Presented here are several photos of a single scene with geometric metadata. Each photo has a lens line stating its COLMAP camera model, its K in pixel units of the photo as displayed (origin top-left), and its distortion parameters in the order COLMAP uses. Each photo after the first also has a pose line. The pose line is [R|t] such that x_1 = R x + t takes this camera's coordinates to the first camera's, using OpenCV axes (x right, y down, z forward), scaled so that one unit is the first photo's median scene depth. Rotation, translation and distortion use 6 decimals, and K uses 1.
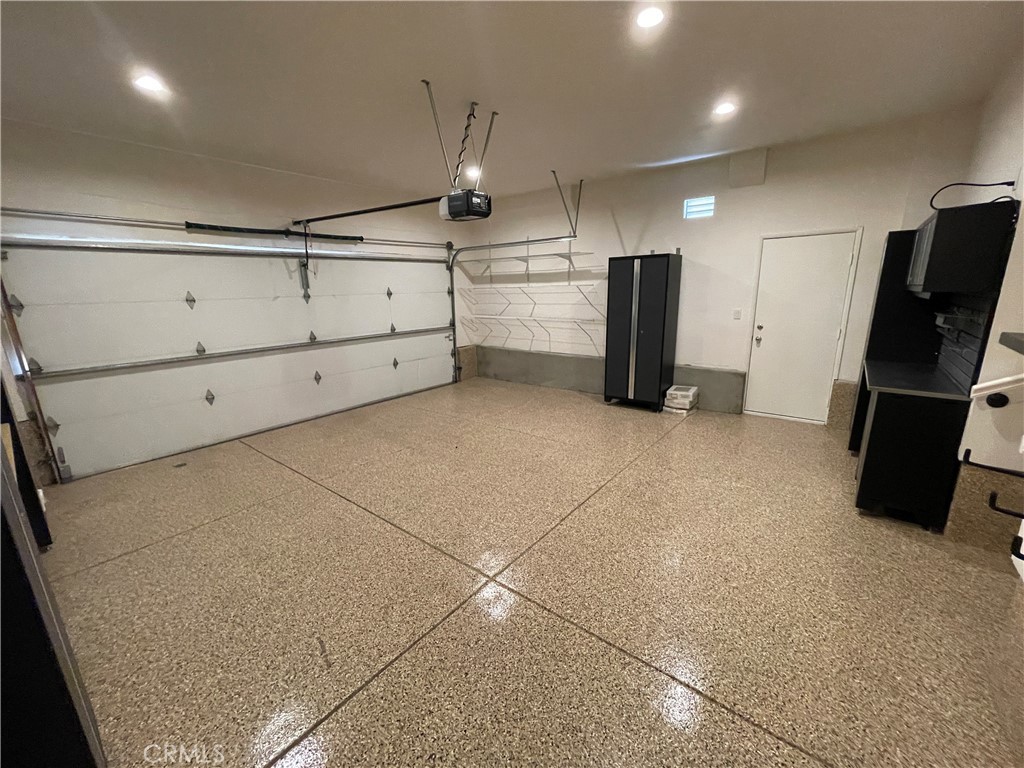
lens RADIAL K [[411.6, 0, 516.0], [0, 411.6, 383.7], [0, 0, 1]] dist [0.000016, 0.000250]
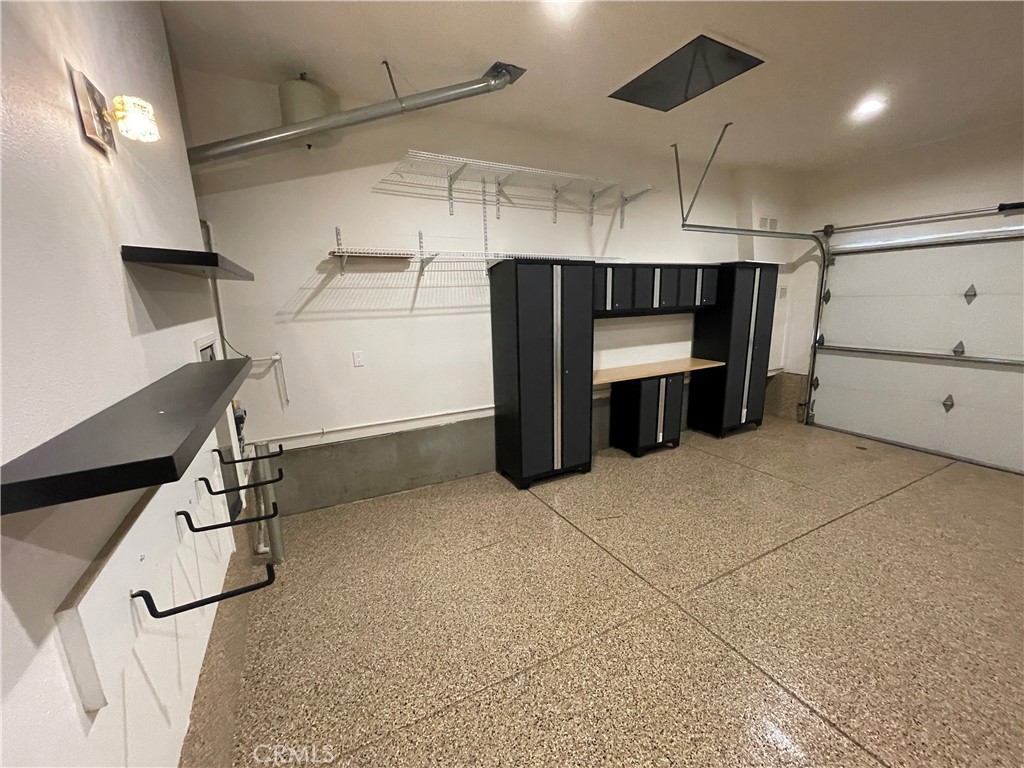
lens RADIAL K [[411.6, 0, 514.5], [0, 411.6, 386.6], [0, 0, 1]] dist [0.000016, 0.000250]
pose [[-0.389191, 0.225762, -0.893063, 0.372219], [-0.178221, 0.932728, 0.313457, -0.101927], [0.903752, 0.281158, -0.322774, 0.378277]]
